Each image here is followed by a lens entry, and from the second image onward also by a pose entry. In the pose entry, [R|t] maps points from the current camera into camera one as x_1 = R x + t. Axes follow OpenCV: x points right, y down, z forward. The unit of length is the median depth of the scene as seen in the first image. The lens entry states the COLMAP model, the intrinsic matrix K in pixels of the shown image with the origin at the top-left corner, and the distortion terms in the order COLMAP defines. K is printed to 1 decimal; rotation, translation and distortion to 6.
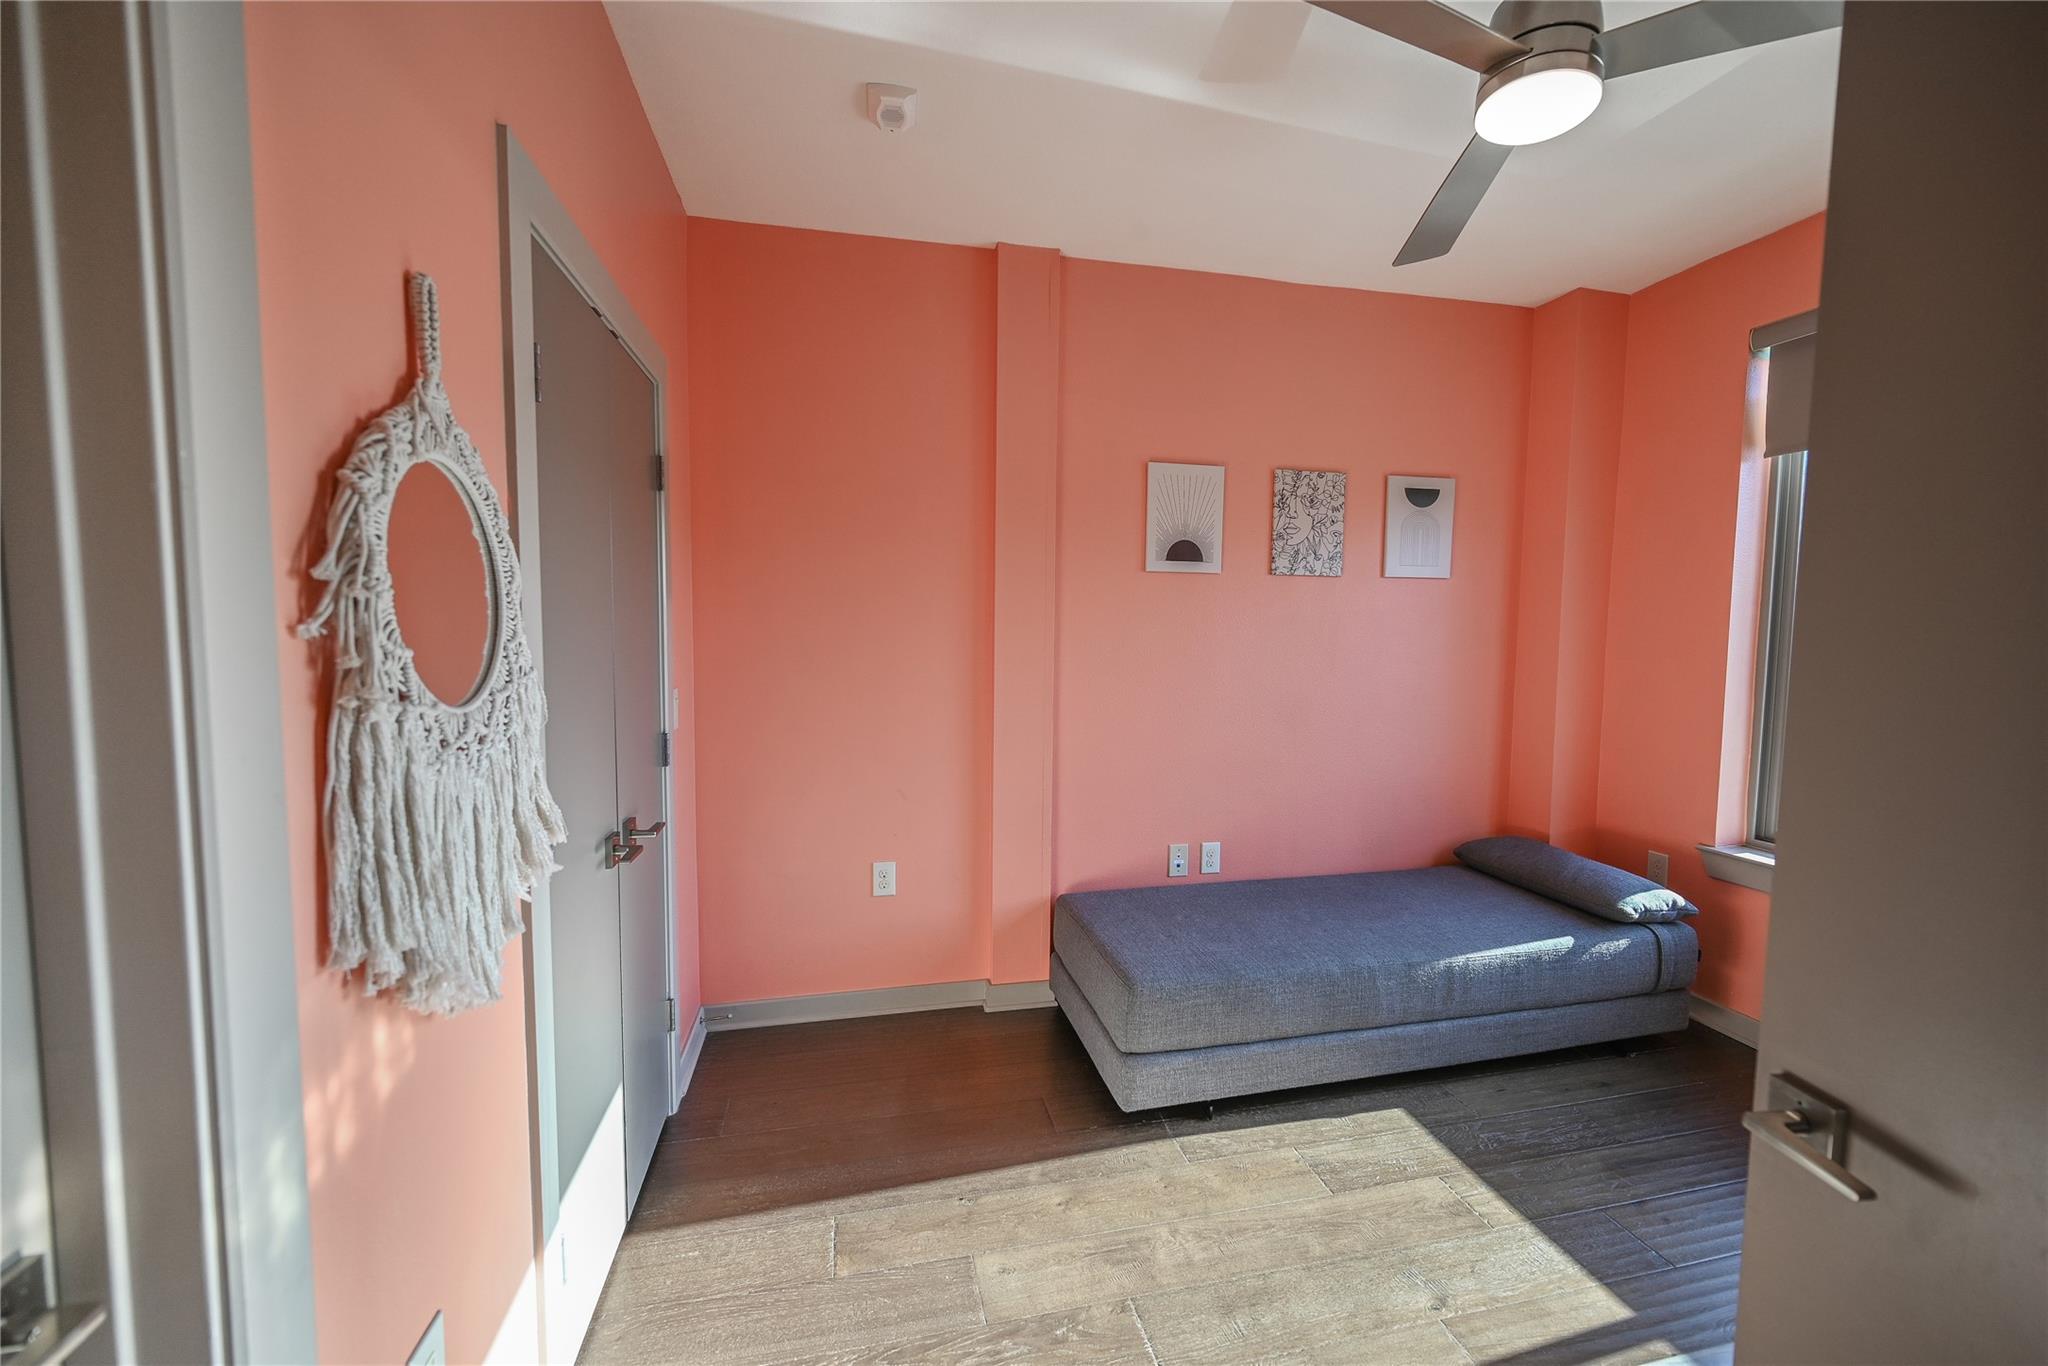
lens RADIAL K [[816.0, 0, 1047.7], [0, 816.0, 674.1], [0, 0, 1]] dist [0.000844, 0.000189]
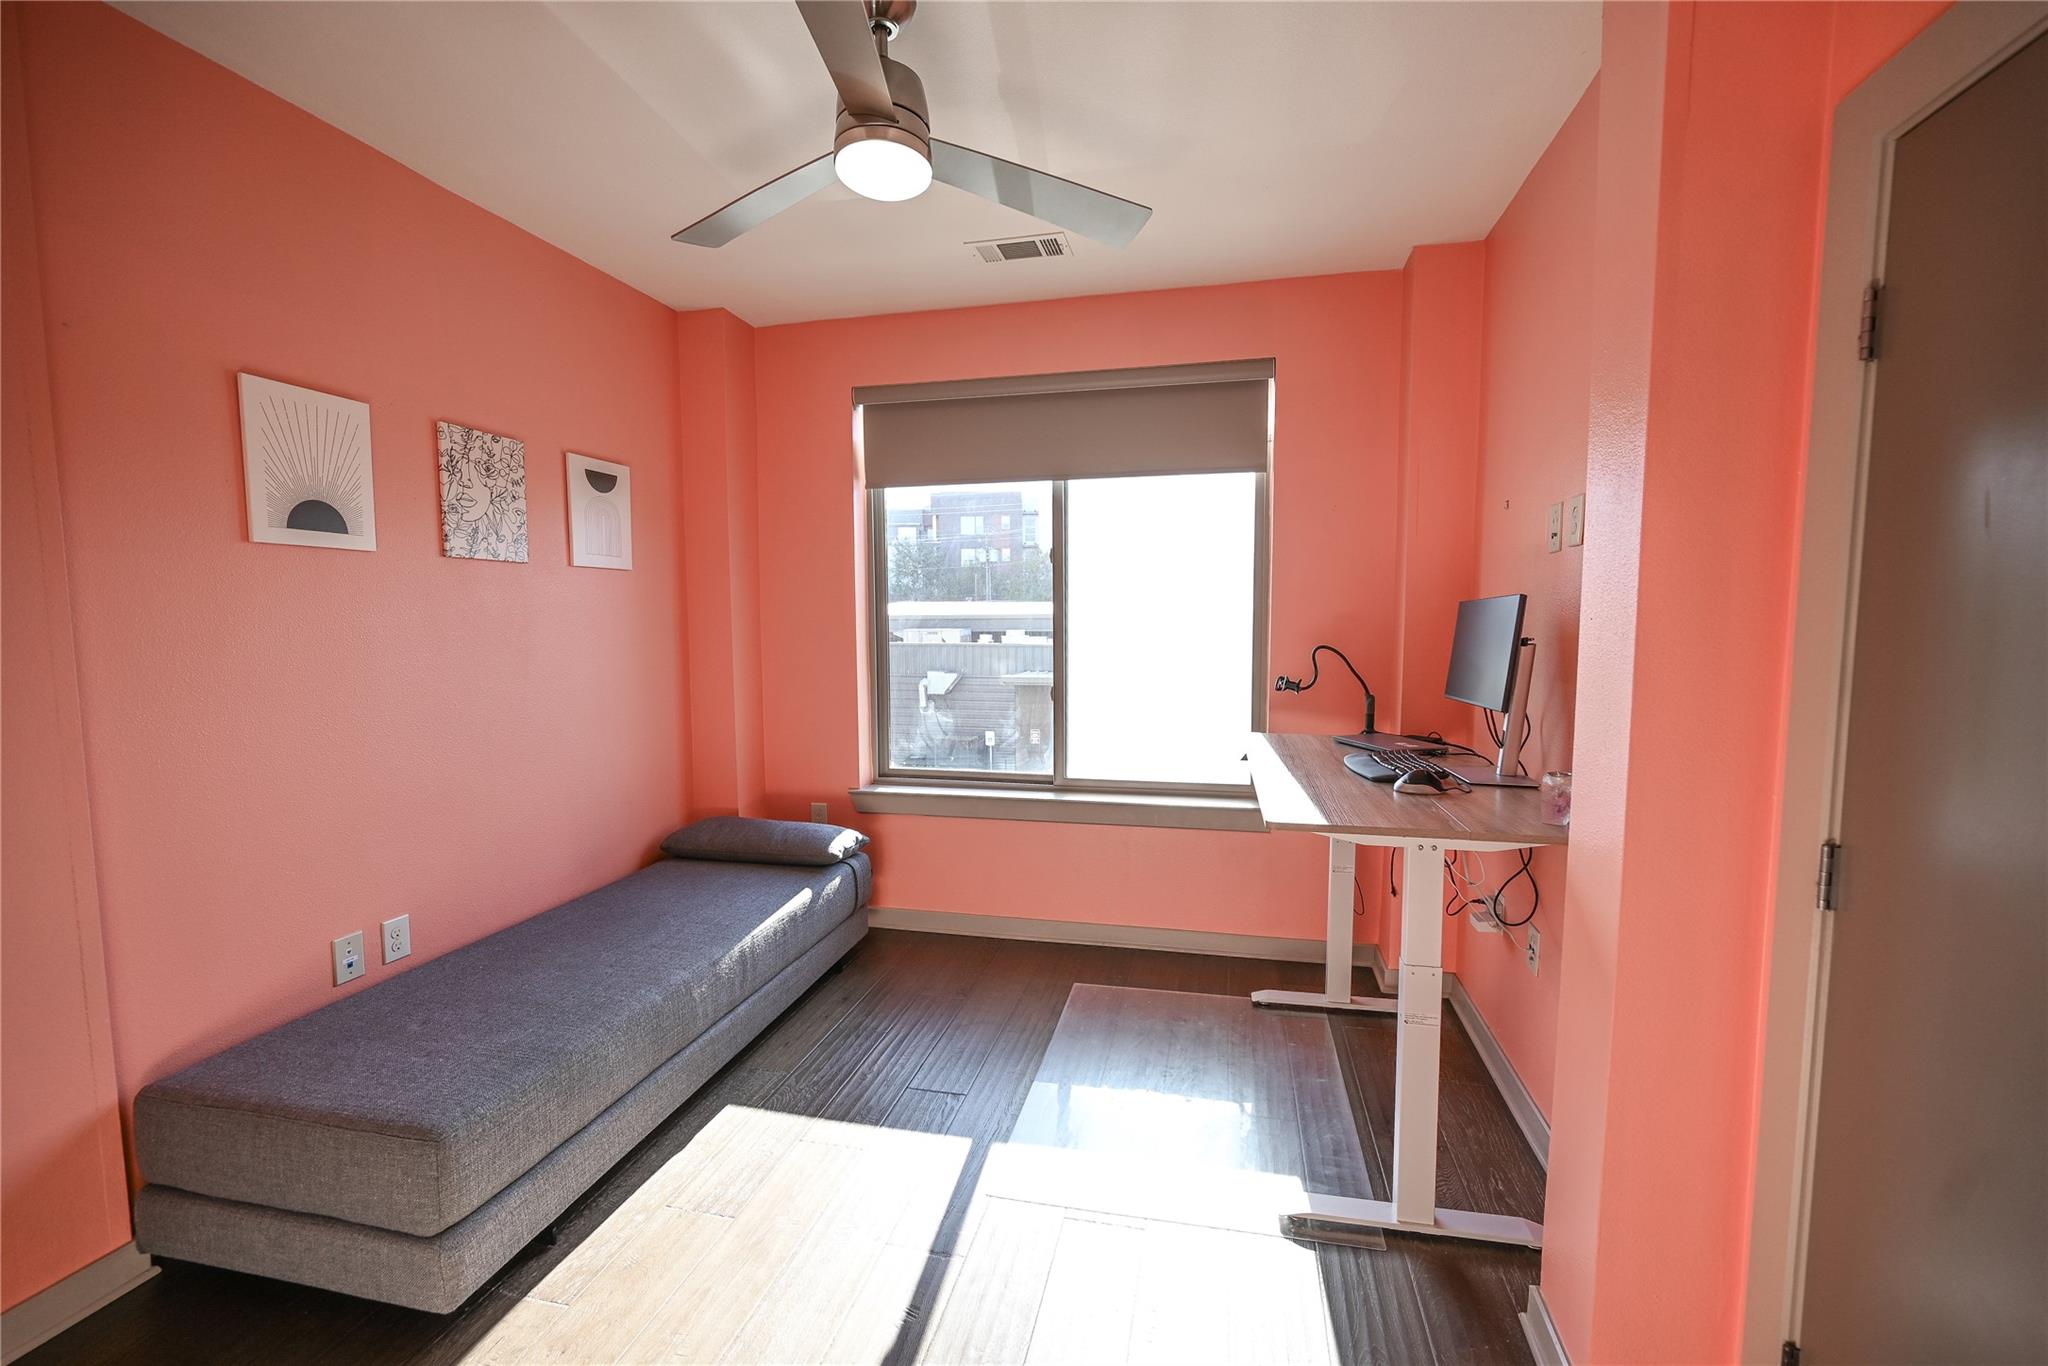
lens RADIAL K [[832.2, 0, 1024.0], [0, 832.2, 683.0], [0, 0, 1]] dist [0.000462, -0.000134]
pose [[0.454495, -0.081173, 0.887043, -0.253827], [0.060303, 0.996358, 0.060279, -0.021336], [-0.888706, 0.026095, 0.457734, 0.193281]]
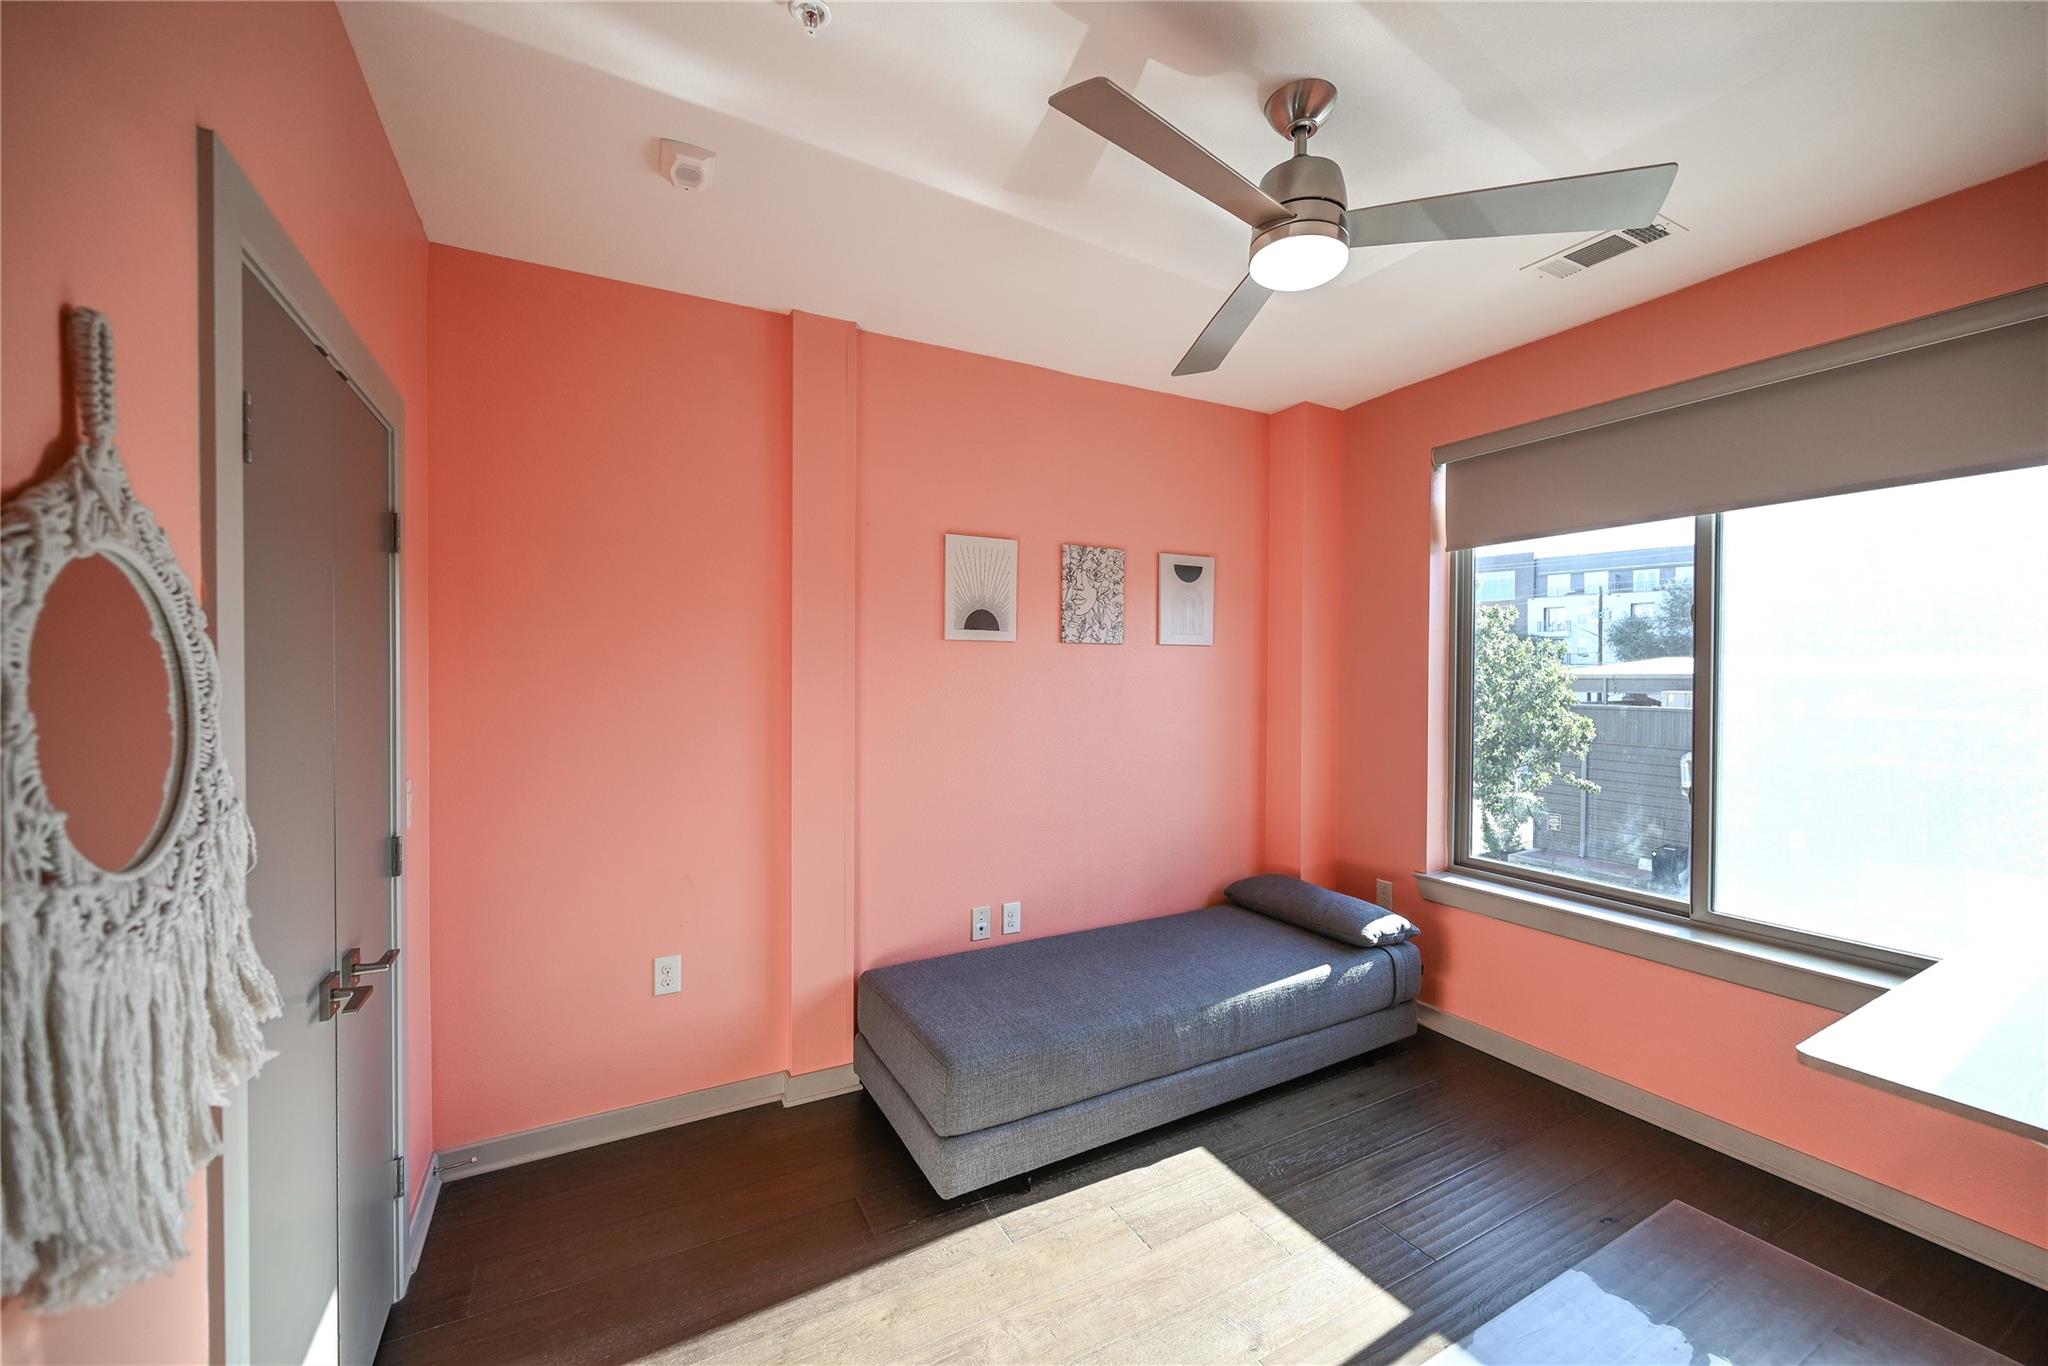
lens RADIAL K [[792.3, 0, 1033.9], [0, 792.3, 679.4], [0, 0, 1]] dist [-0.000431, 0.000730]
pose [[0.965092, -0.009247, 0.261747, -0.041199], [0.022626, 0.998584, -0.048144, -0.033517], [-0.260931, 0.052386, 0.963935, 0.024829]]
